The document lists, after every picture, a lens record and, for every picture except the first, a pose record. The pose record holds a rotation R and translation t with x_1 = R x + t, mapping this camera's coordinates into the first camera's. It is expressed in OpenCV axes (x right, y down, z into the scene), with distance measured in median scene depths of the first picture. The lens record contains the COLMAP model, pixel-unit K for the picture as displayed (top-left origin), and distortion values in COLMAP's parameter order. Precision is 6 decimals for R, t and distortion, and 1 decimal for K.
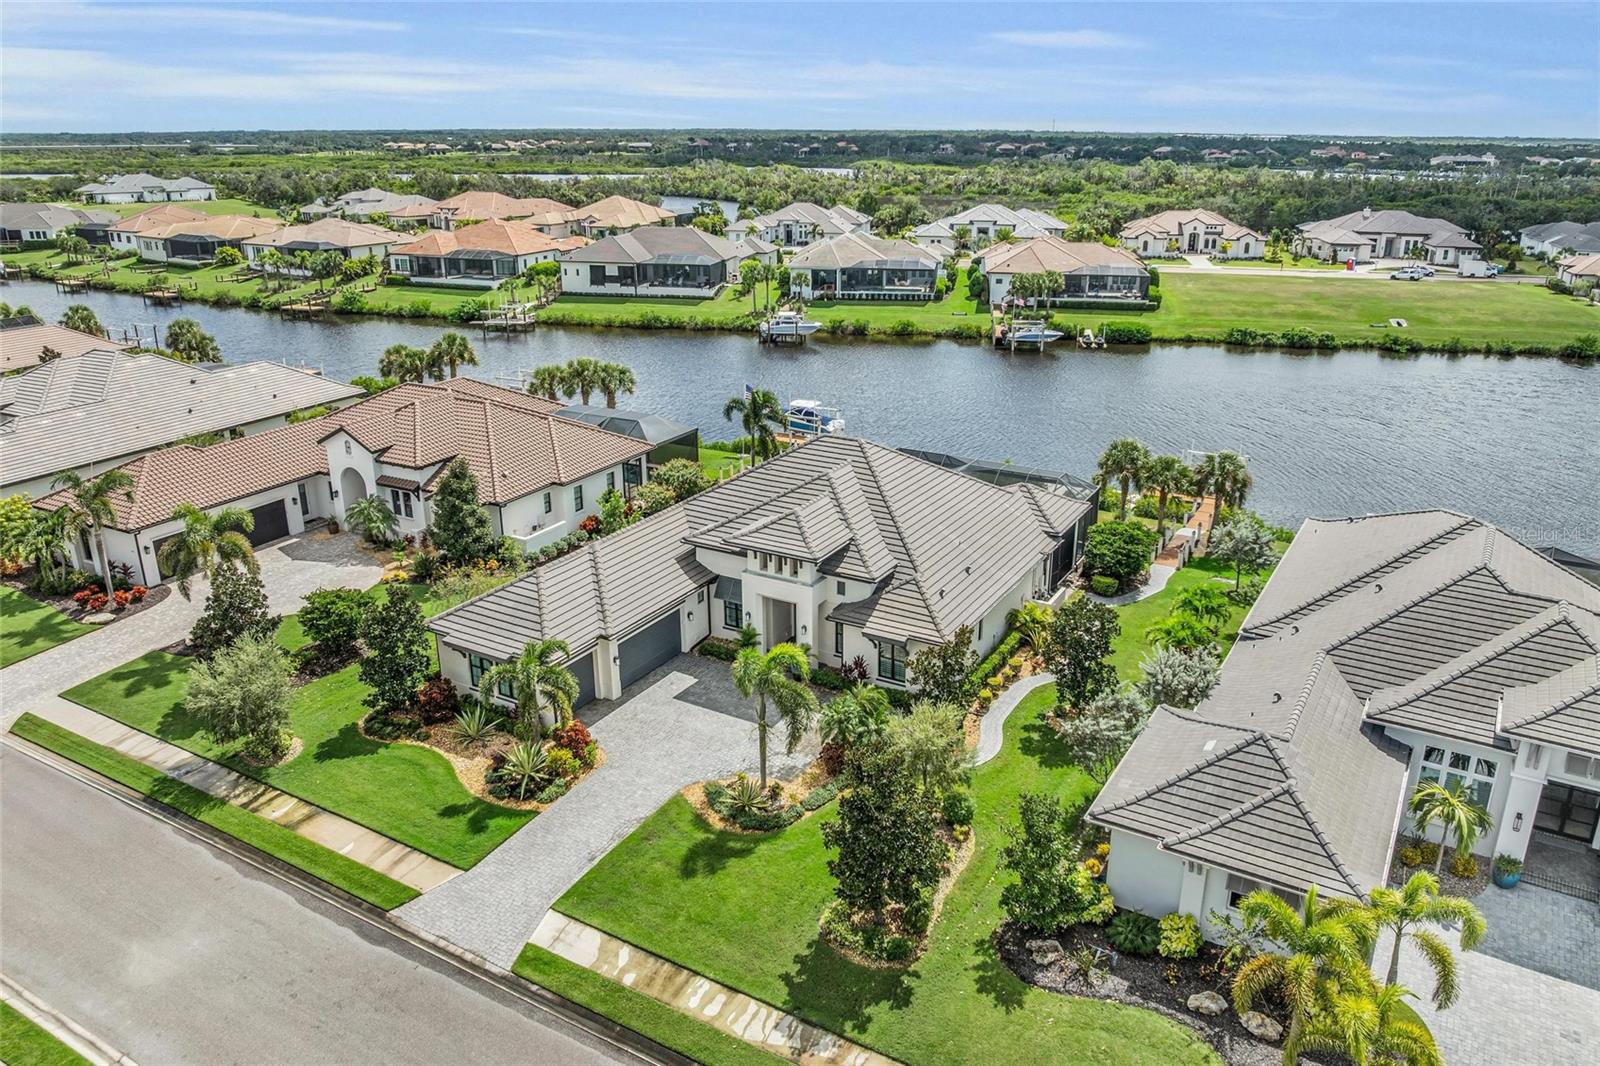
lens RADIAL K [[1154.5, 0, 785.7], [0, 1154.5, 516.6], [0, 0, 1]] dist [-0.030264, -0.011200]
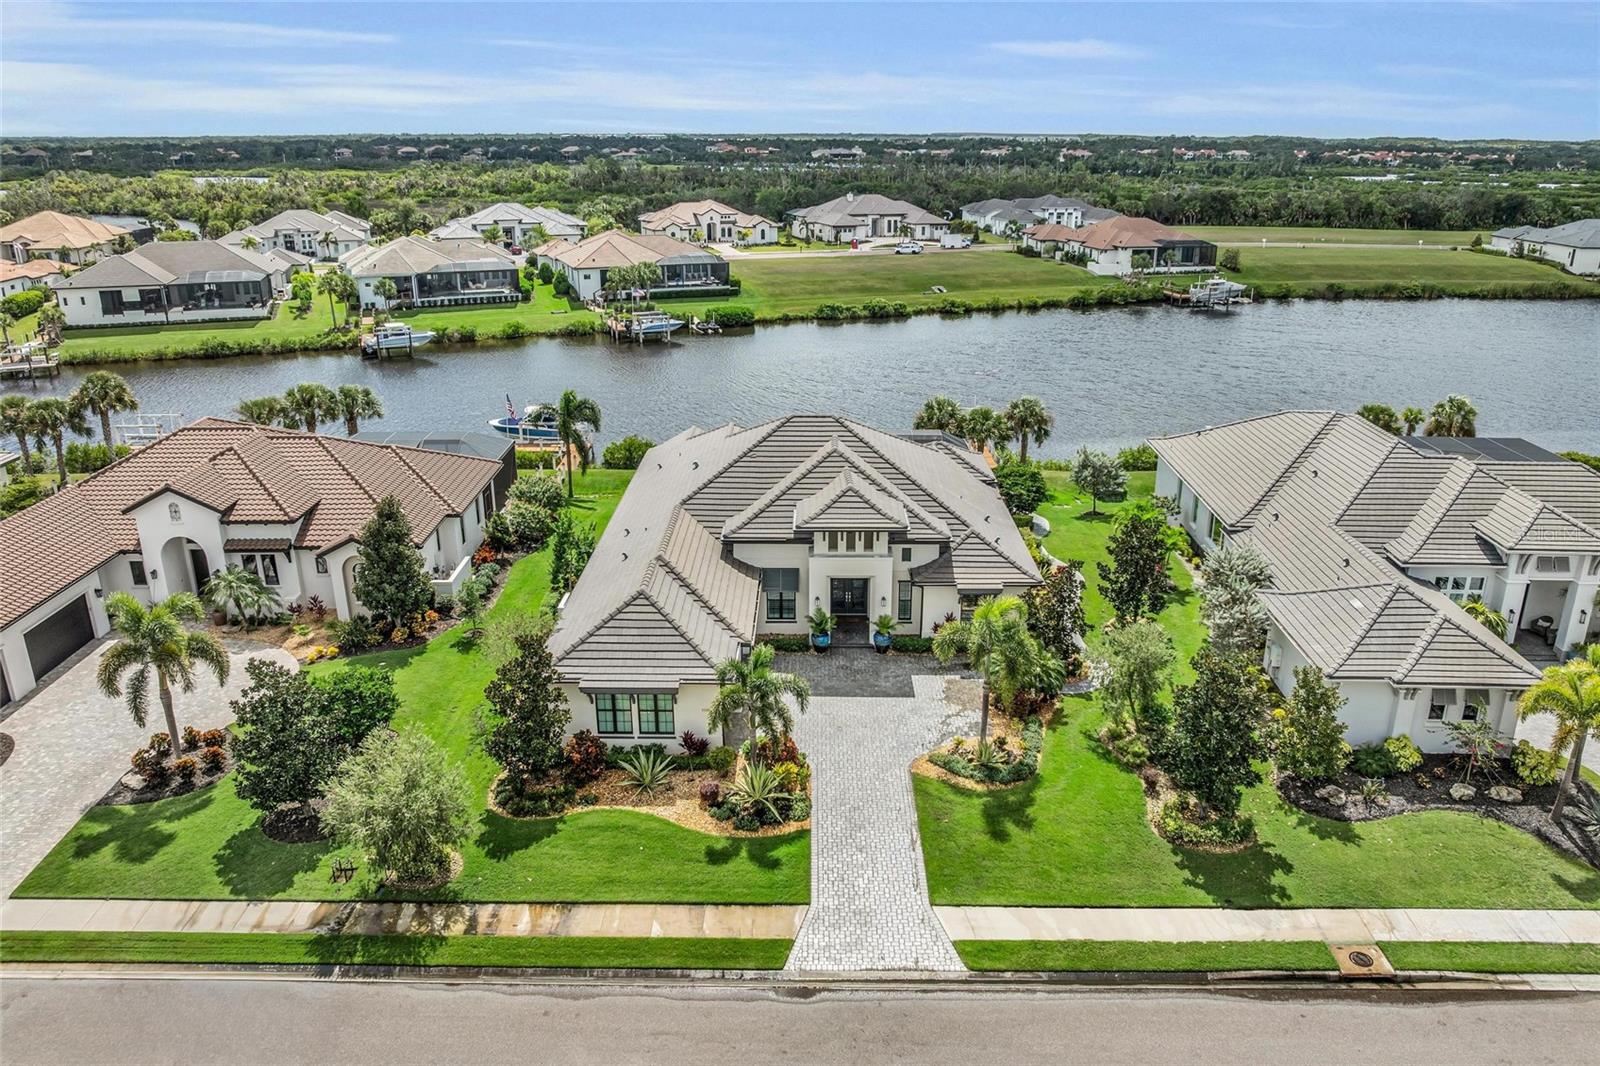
lens RADIAL K [[1154.5, 0, 811.8], [0, 1154.5, 536.1], [0, 0, 1]] dist [-0.030264, -0.011200]
pose [[0.866750, -0.164909, 0.470690, -0.155796], [0.158531, 0.985904, 0.053491, -0.006831], [-0.472876, 0.028255, 0.880676, 0.043078]]
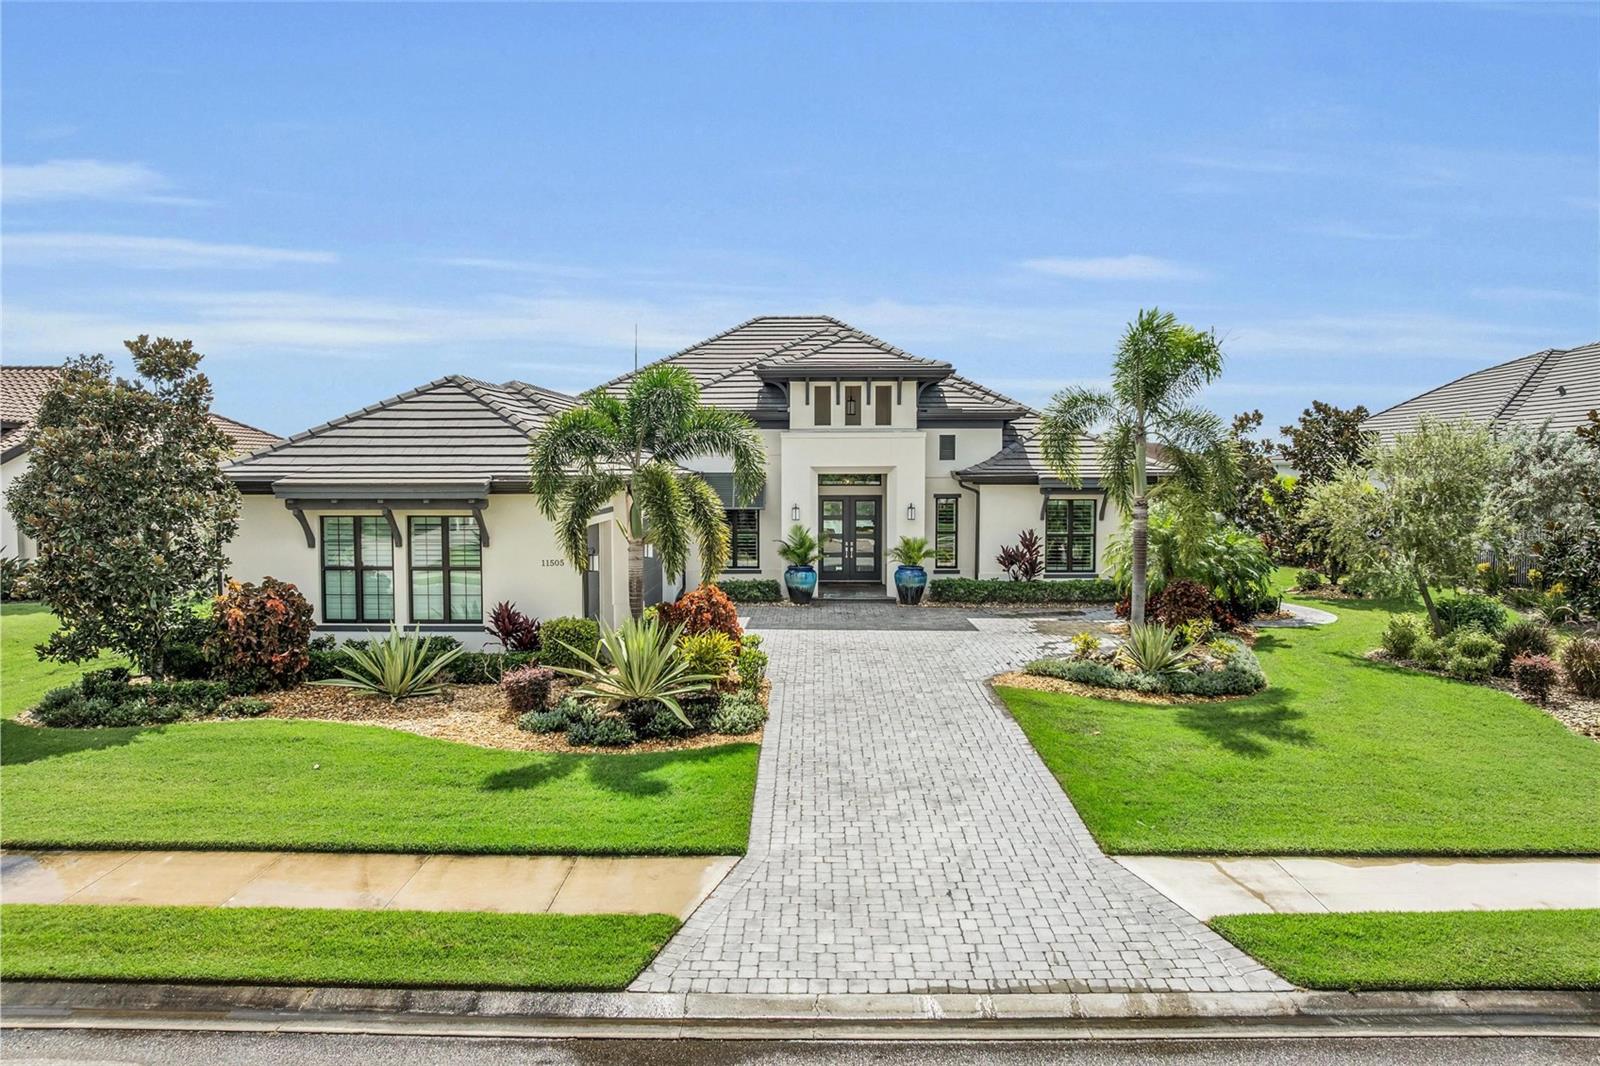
lens RADIAL K [[1154.5, 0, 815.0], [0, 1154.5, 540.5], [0, 0, 1]] dist [-0.030264, -0.011200]
pose [[0.863532, -0.027673, 0.503534, -0.097780], [0.154588, 0.964948, -0.212078, 0.069995], [-0.480016, 0.260977, 0.837542, 0.167928]]
